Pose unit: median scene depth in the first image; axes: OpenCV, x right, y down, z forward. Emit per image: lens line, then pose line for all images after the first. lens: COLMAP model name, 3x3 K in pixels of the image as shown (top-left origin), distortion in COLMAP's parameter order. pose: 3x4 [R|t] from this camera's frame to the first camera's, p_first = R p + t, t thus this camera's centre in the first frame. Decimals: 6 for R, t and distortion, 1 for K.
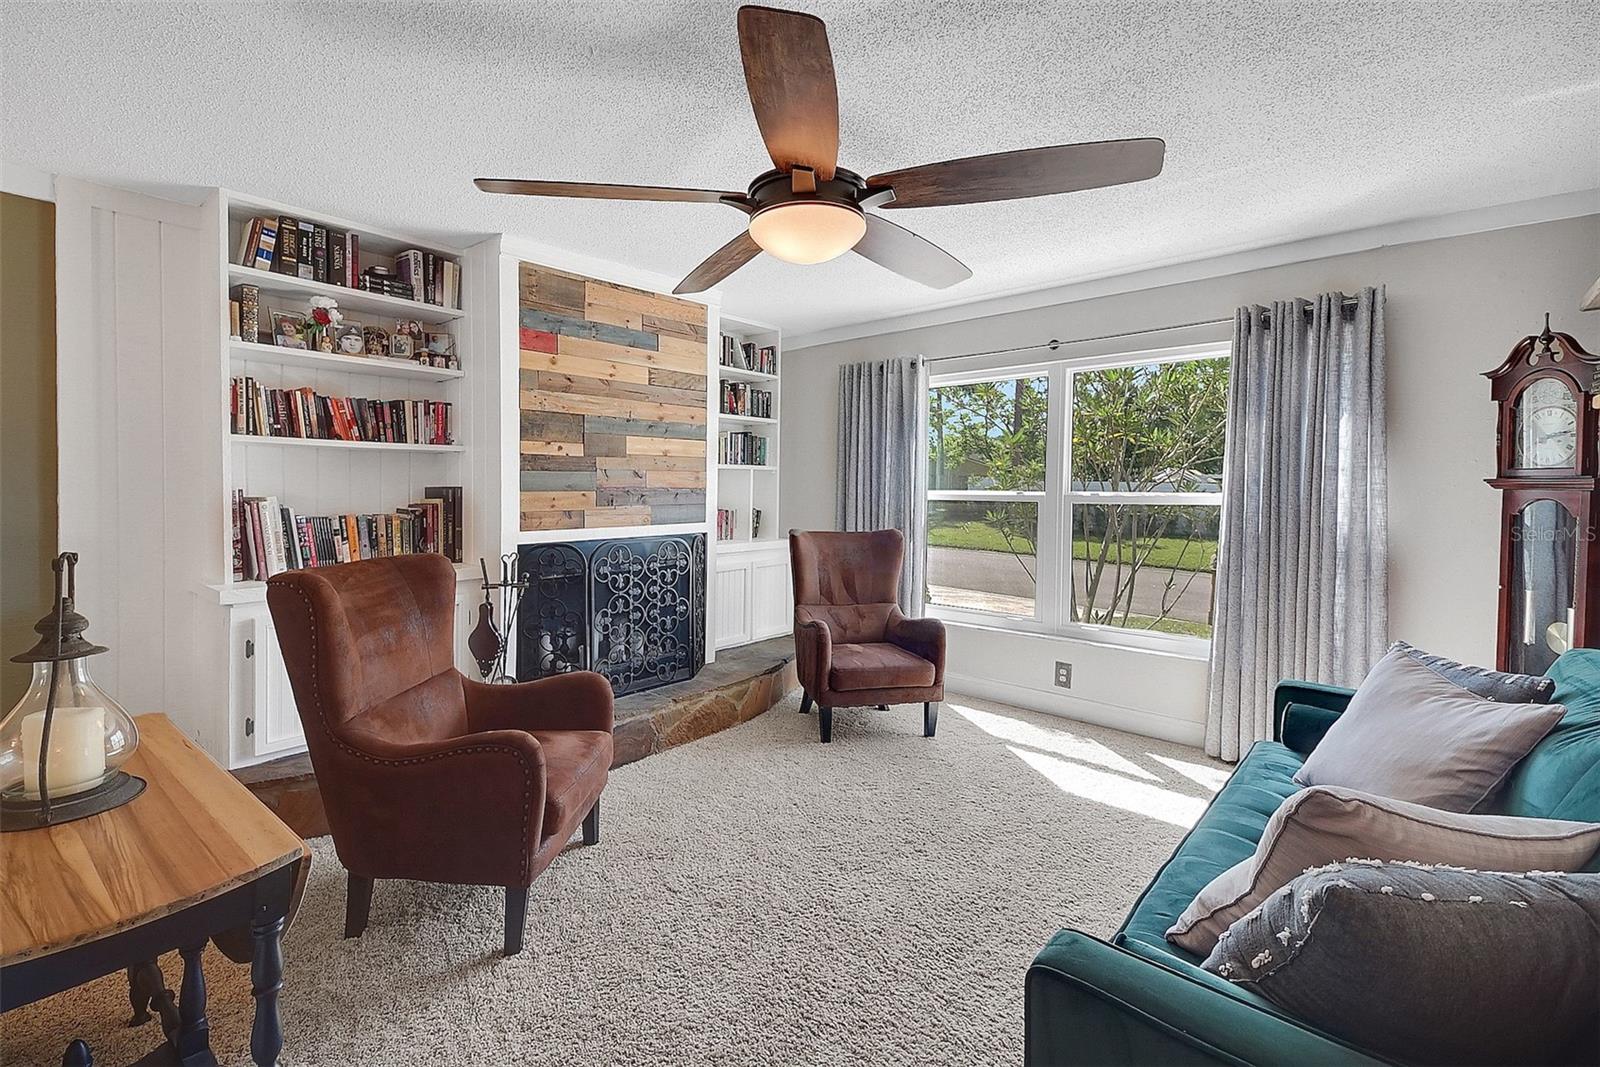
lens RADIAL K [[696.4, 0, 803.3], [0, 696.4, 514.2], [0, 0, 1]] dist [0.019919, -0.018494]
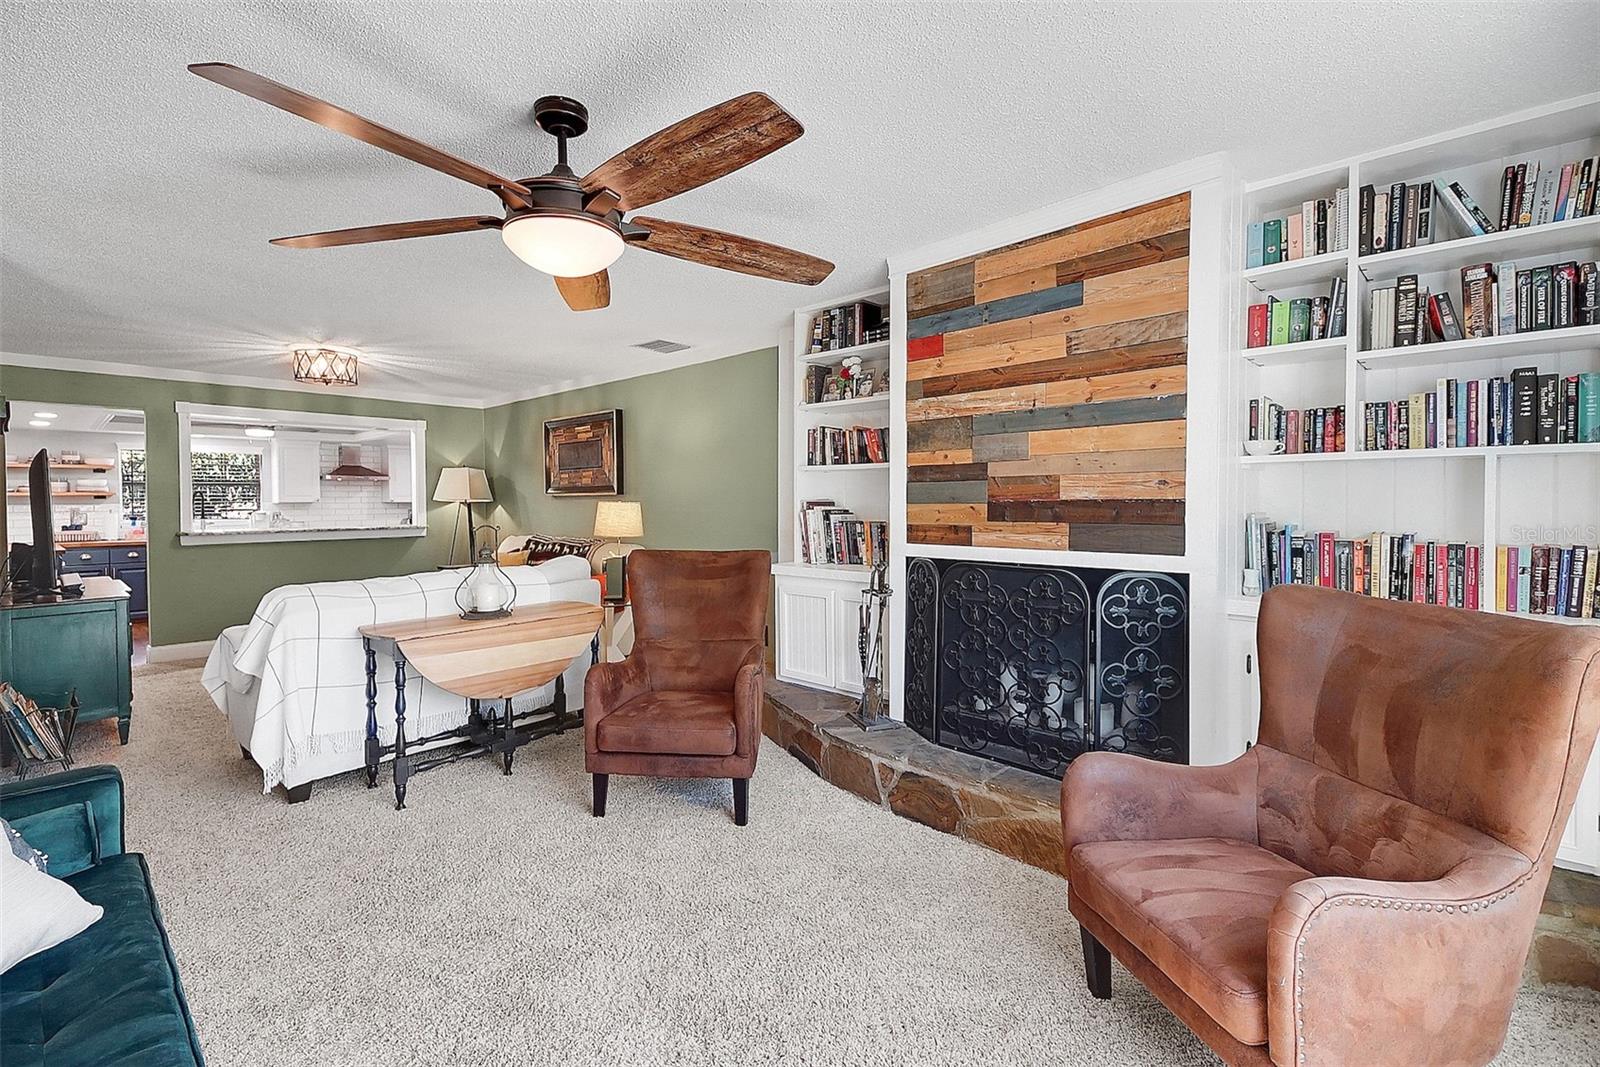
lens RADIAL K [[696.4, 0, 803.3], [0, 696.4, 514.2], [0, 0, 1]] dist [0.019919, -0.018494]
pose [[-0.019767, 0.019480, -0.999615, 0.593551], [-0.027097, 0.999432, 0.020012, -0.033250], [0.999437, 0.027482, -0.019228, 0.860584]]
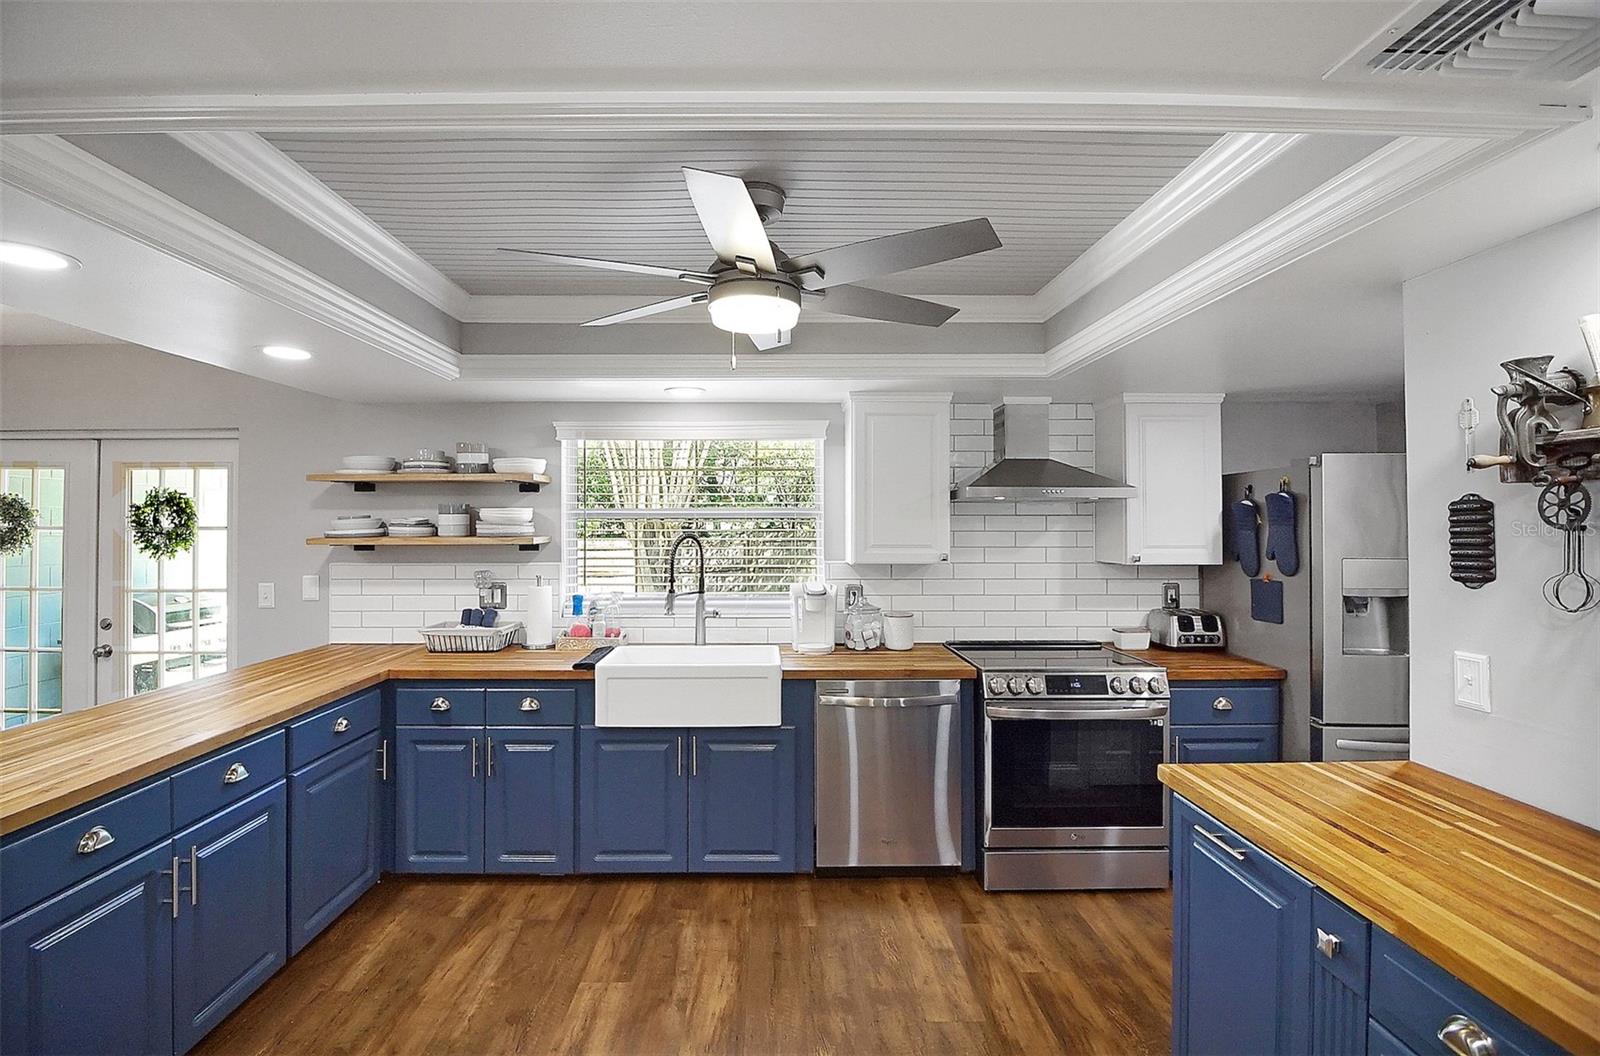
lens RADIAL K [[702.9, 0, 800.0], [0, 702.9, 528.0], [0, 0, 1]] dist [-0.008790, -0.000322]
pose [[-0.726678, 0.002441, -0.686974, -1.284201], [-0.021452, 0.999425, 0.026242, -0.043553], [0.686643, 0.033807, -0.726208, -0.517418]]
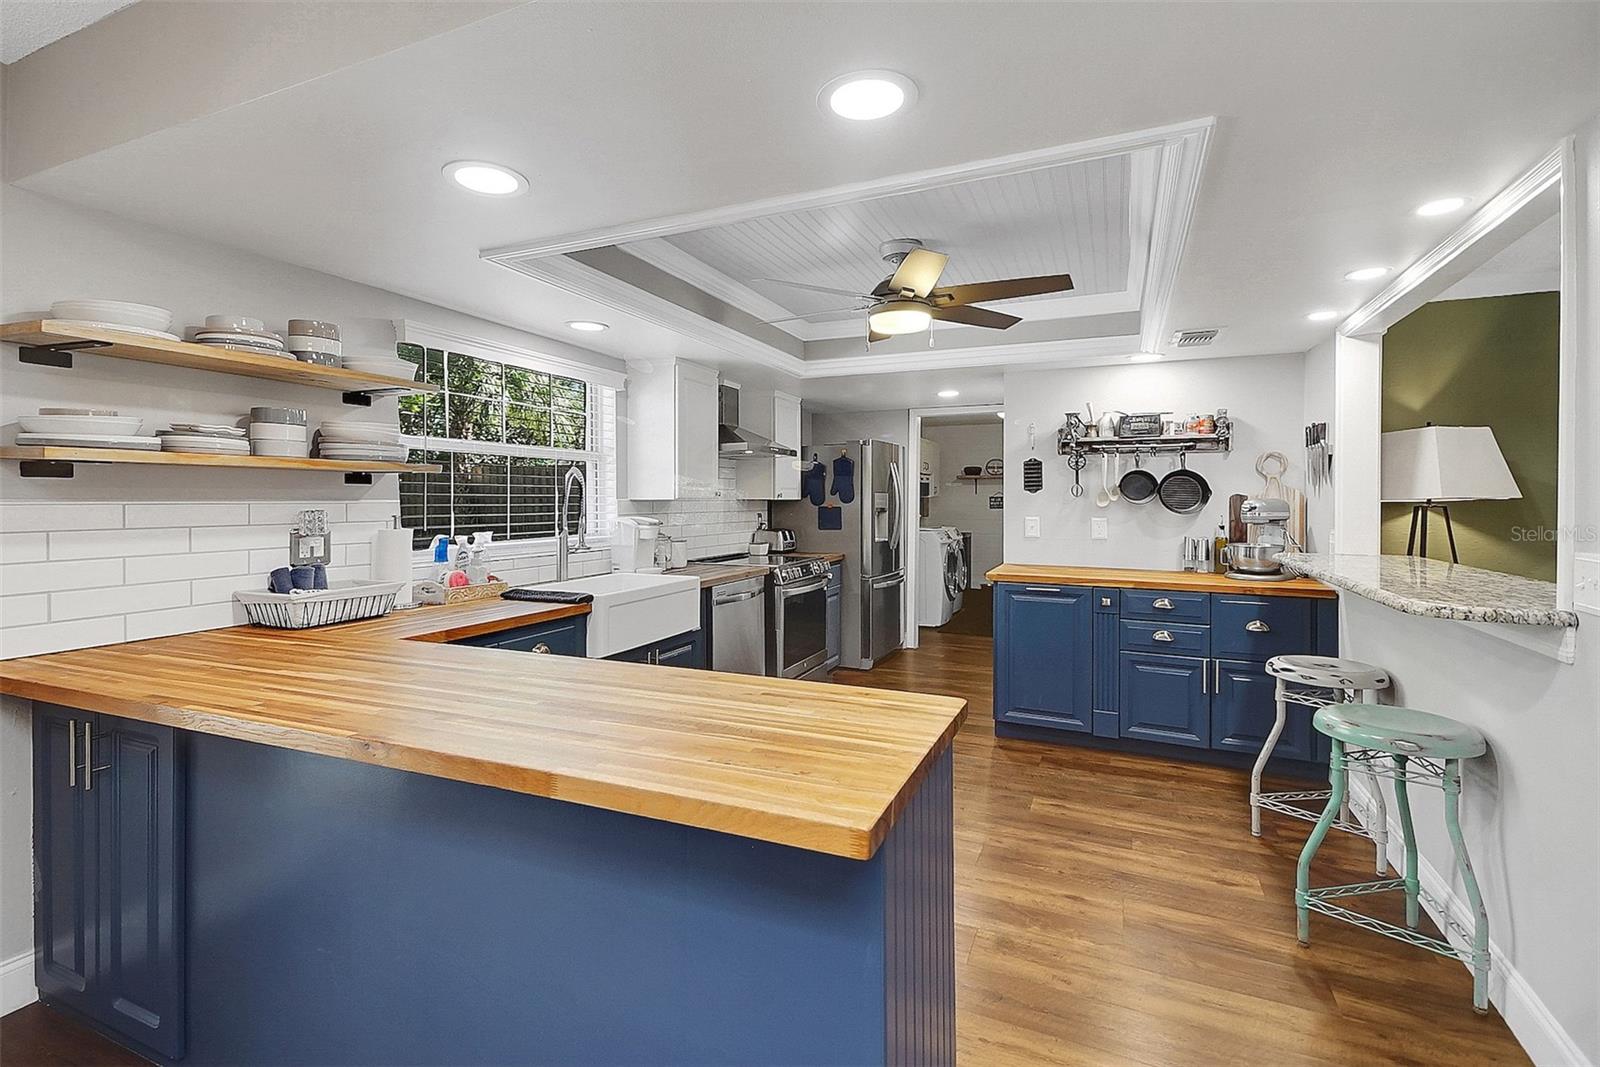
lens RADIAL K [[684.5, 0, 729.2], [0, 684.5, 508.2], [0, 0, 1]] dist [0.032166, -0.016834]
pose [[0.242791, 0.011944, -0.970005, -0.863136], [-0.033962, 0.999416, 0.003806, 0.037507], [0.969484, 0.032019, 0.243055, -1.347162]]
